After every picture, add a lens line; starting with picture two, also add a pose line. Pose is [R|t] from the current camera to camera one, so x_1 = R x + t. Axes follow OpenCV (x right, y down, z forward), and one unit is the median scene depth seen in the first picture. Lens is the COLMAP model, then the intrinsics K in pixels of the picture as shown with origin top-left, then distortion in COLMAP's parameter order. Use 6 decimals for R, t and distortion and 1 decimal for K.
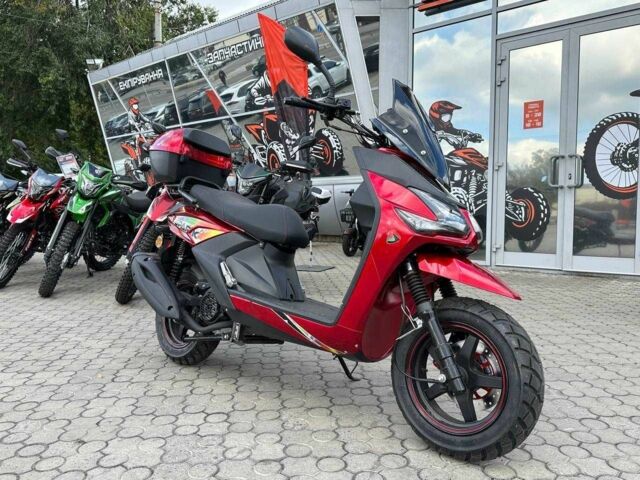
lens RADIAL K [[504.7, 0, 320.0], [0, 504.7, 240.0], [0, 0, 1]] dist [0.120552, -0.207445]
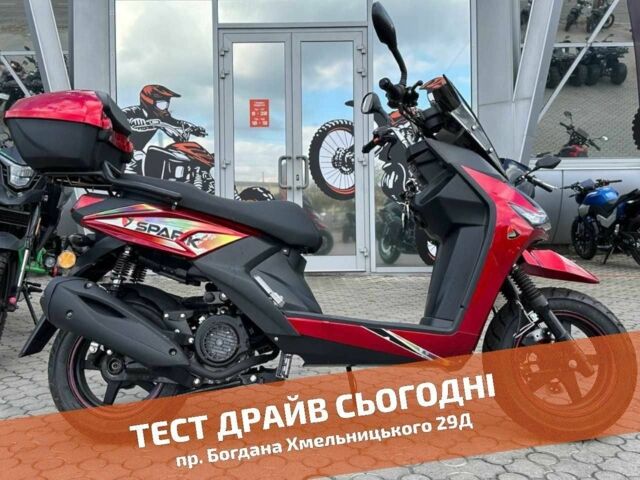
lens RADIAL K [[601.5, 0, 300.1], [0, 601.5, 200.3], [0, 0, 1]] dist [0.084754, -0.004242]
pose [[0.763389, 0.004917, 0.645920, -0.261274], [0.047886, 0.996789, -0.064182, -0.003203], [-0.644162, 0.079926, 0.760702, 0.098788]]
